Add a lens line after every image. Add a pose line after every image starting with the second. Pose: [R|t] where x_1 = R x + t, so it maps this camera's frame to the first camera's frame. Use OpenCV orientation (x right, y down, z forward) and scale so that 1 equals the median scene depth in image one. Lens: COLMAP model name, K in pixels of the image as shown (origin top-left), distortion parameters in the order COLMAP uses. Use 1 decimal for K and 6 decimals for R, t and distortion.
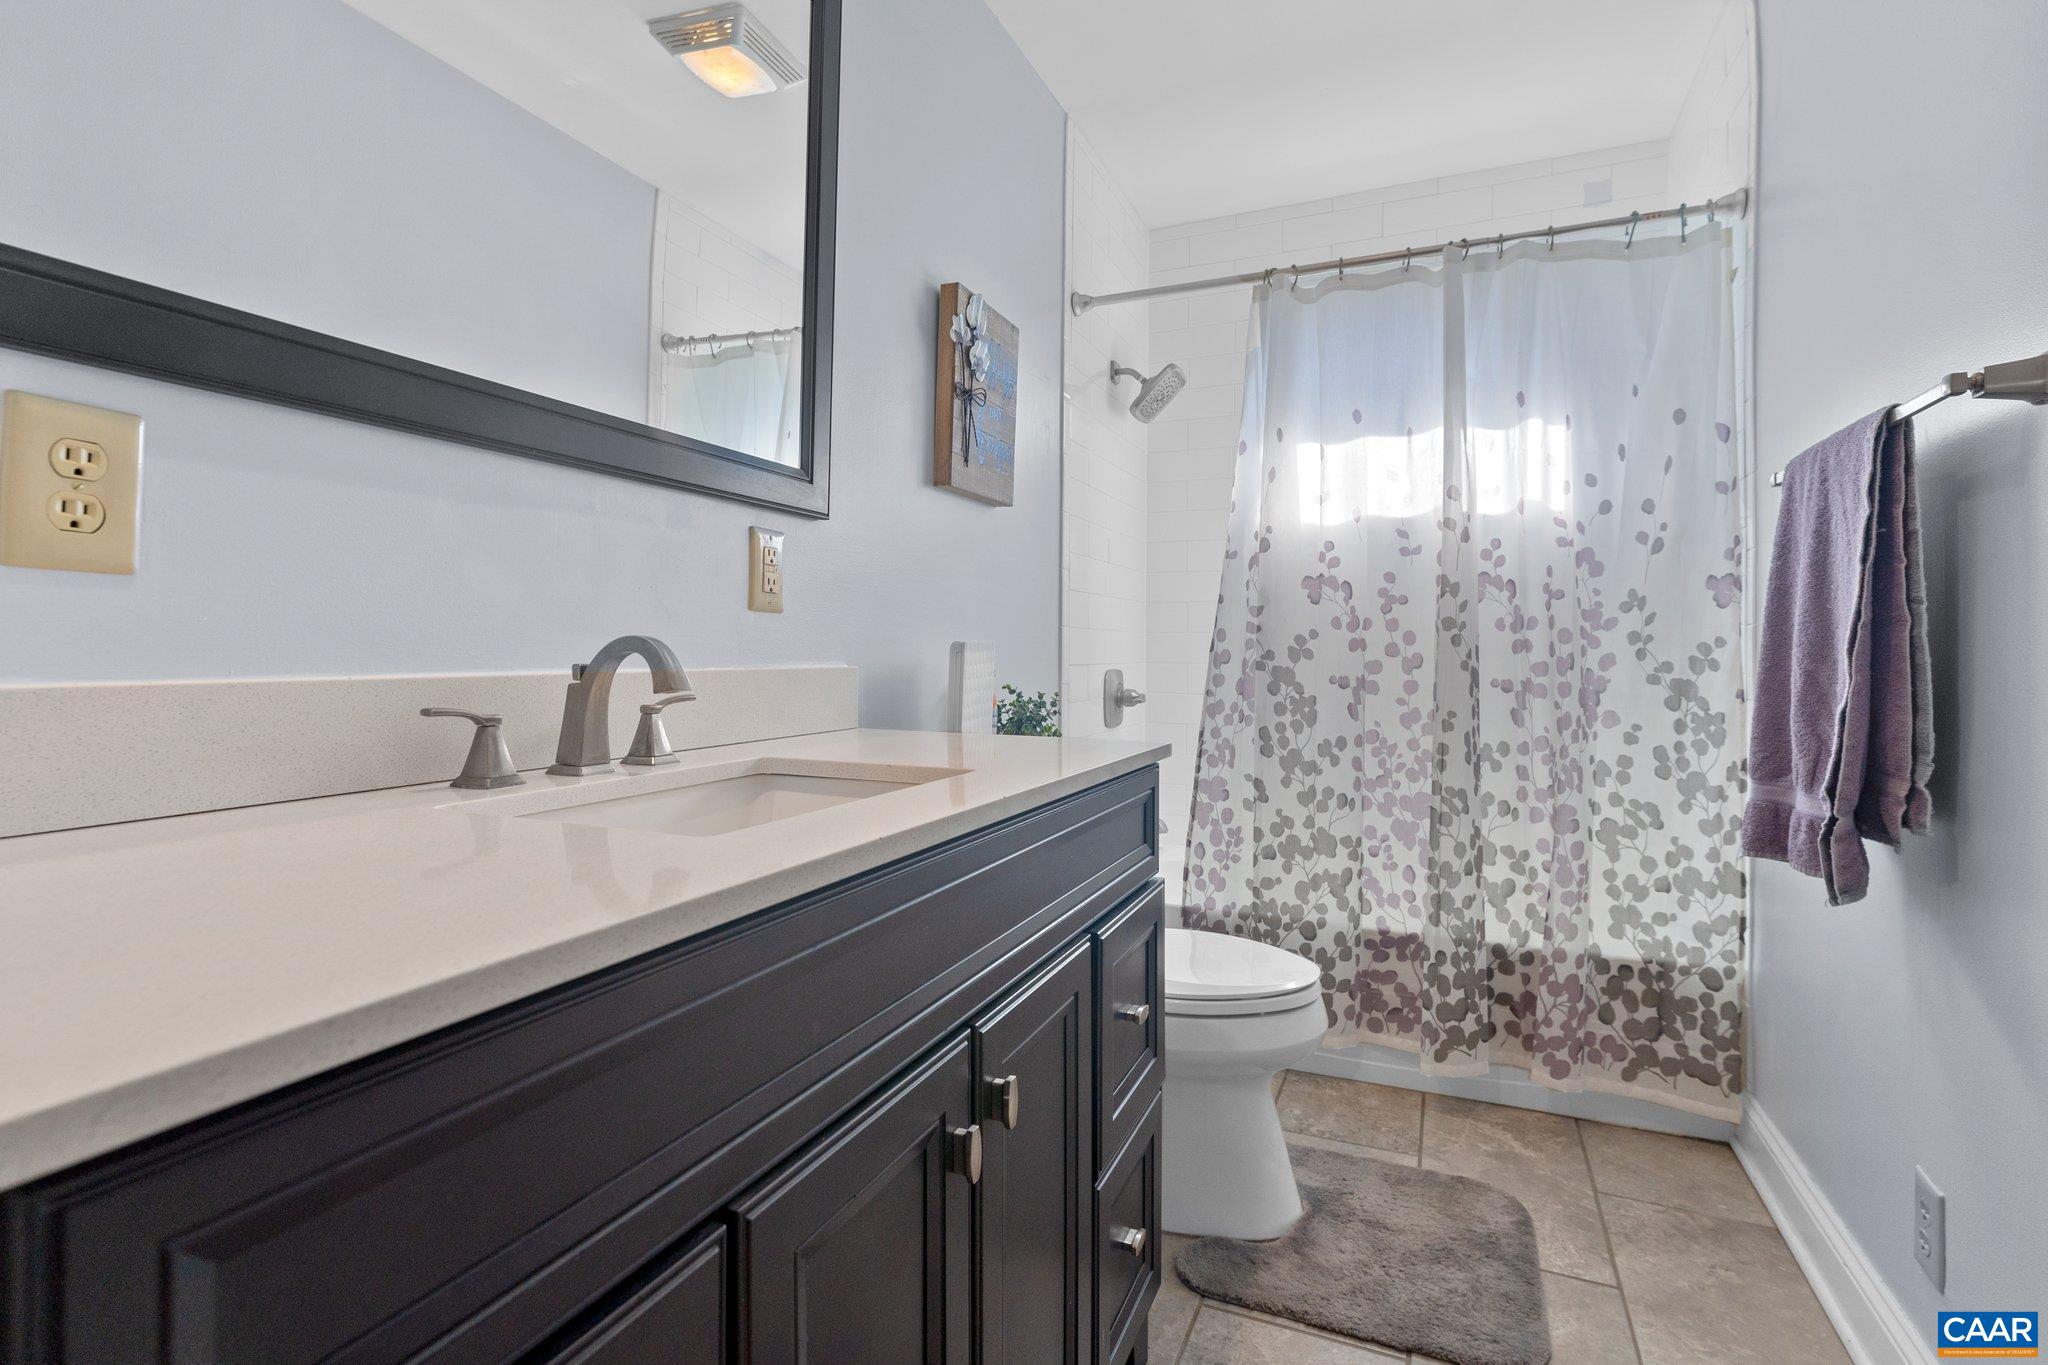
lens RADIAL K [[954.1, 0, 1031.5], [0, 954.1, 646.2], [0, 0, 1]] dist [-0.003157, 0.000060]
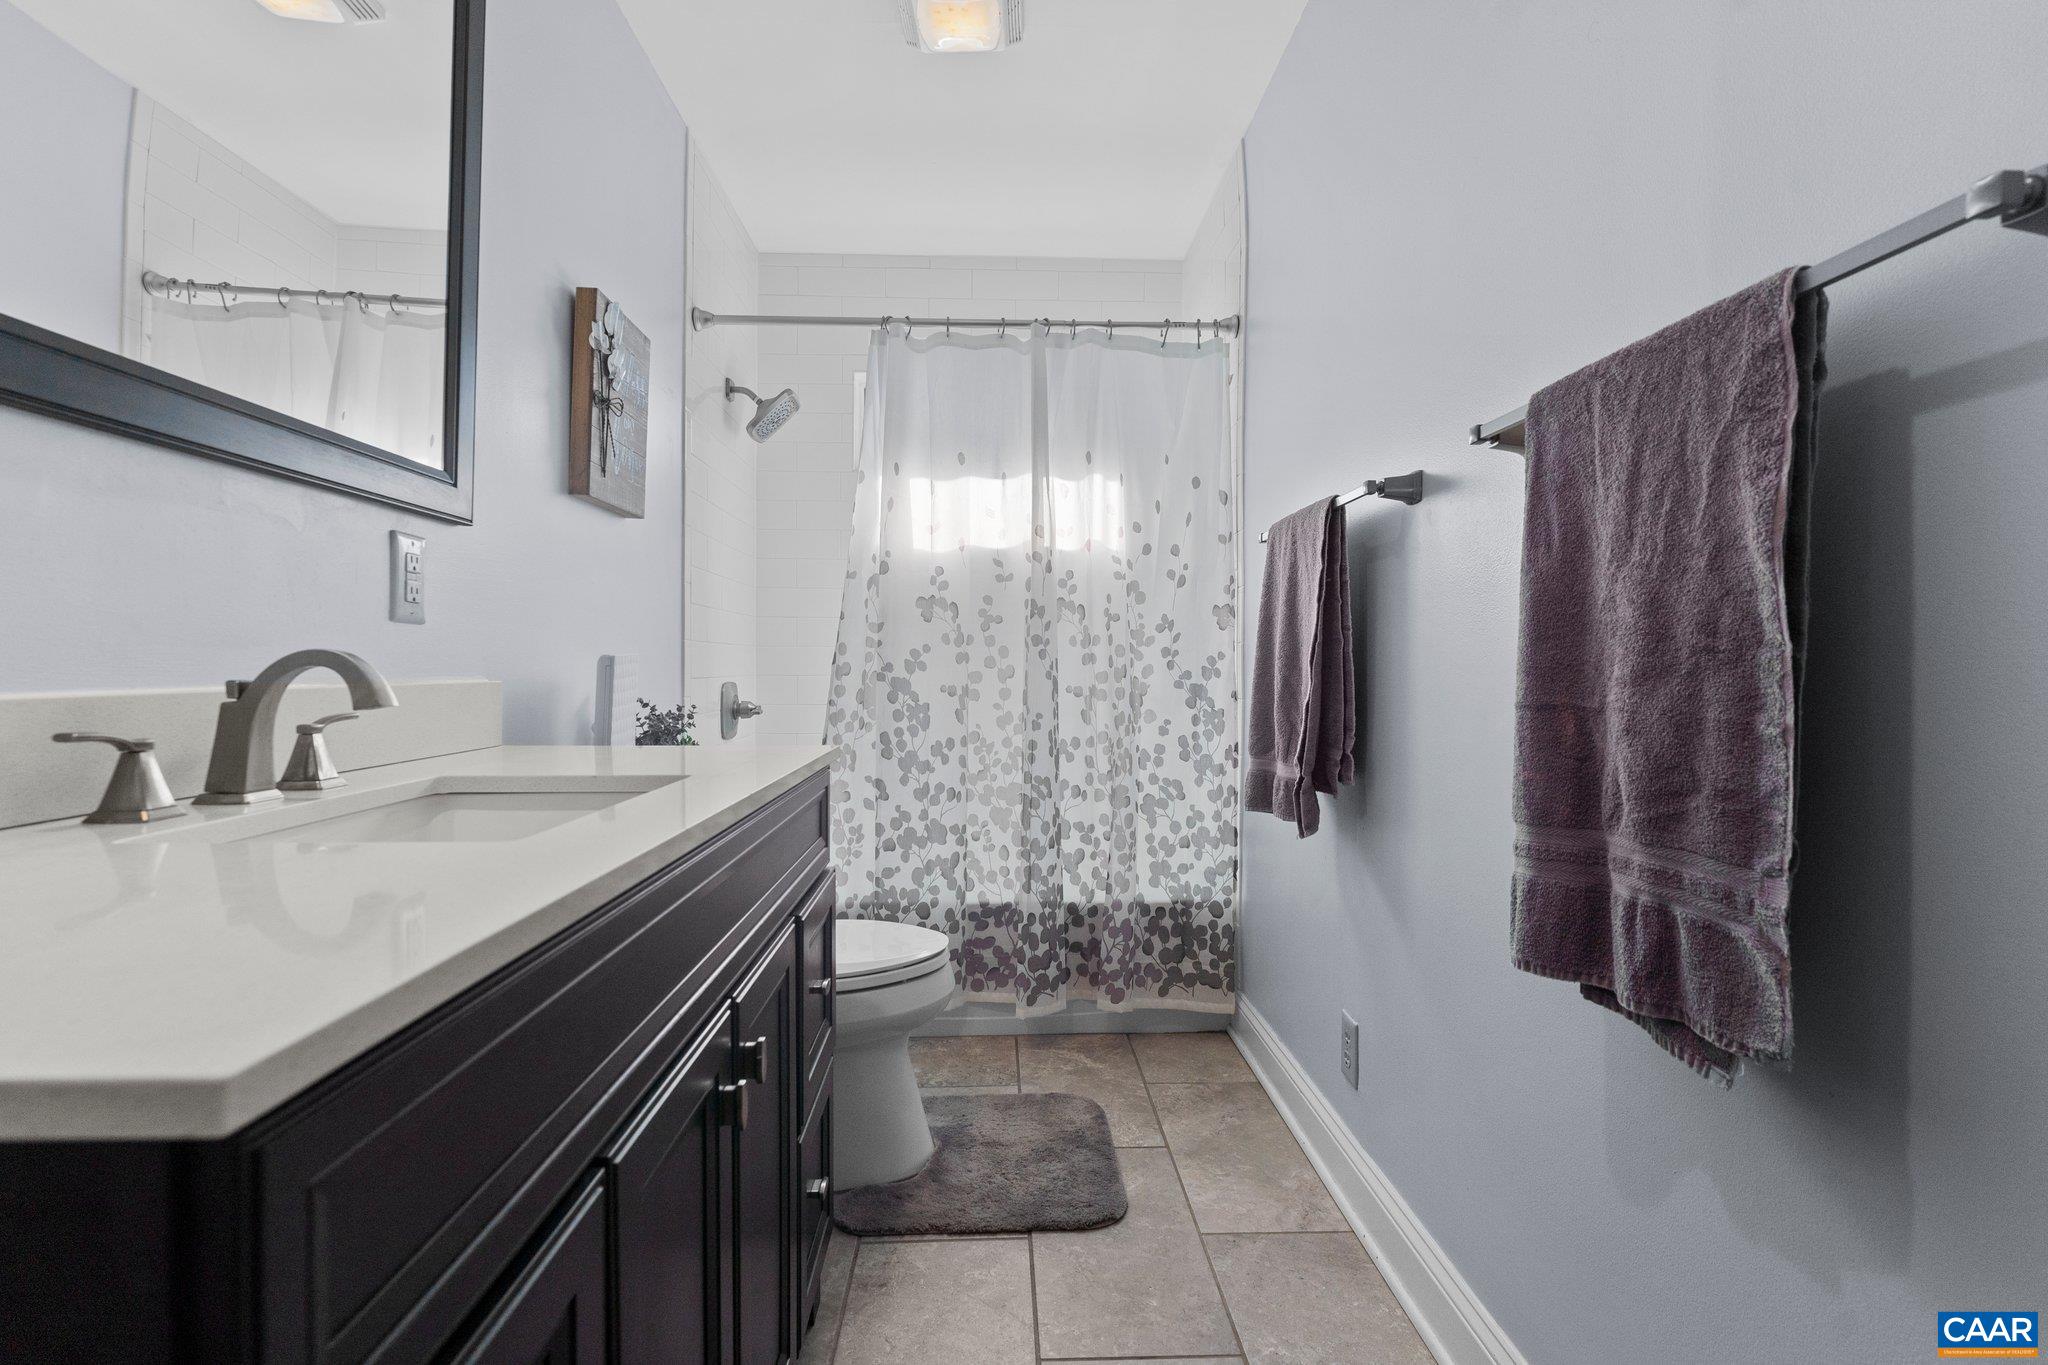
lens RADIAL K [[954.1, 0, 1023.3], [0, 954.1, 670.6], [0, 0, 1]] dist [-0.003157, 0.000060]
pose [[0.897175, -0.006243, 0.441632, -0.113653], [0.000833, 0.999922, 0.012442, -0.000443], [-0.441675, -0.010794, 0.897110, -0.072195]]
